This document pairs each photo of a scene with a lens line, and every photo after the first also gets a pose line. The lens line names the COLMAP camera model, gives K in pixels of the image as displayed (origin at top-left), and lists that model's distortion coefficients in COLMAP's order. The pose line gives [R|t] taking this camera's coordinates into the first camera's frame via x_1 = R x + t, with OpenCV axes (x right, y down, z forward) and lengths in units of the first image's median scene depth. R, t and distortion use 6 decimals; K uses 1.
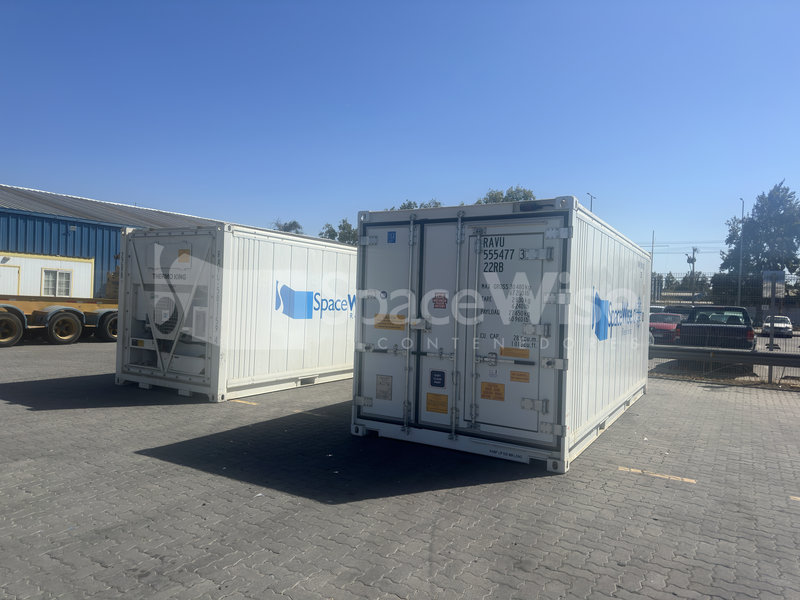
lens RADIAL K [[552.7, 0, 398.6], [0, 552.7, 303.8], [0, 0, 1]] dist [0.074194, -0.026607]
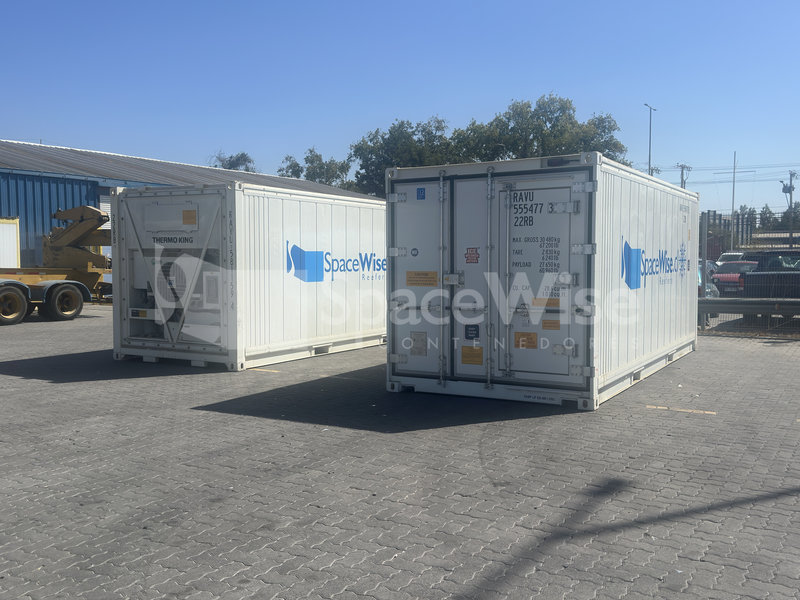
lens RADIAL K [[779.1, 0, 401.3], [0, 779.1, 307.0], [0, 0, 1]] dist [0.128977, 0.000000]
pose [[0.999180, -0.037420, 0.015466, -0.057493], [0.036513, 0.997804, 0.055269, 0.003481], [-0.017500, -0.054659, 0.998352, -0.312969]]
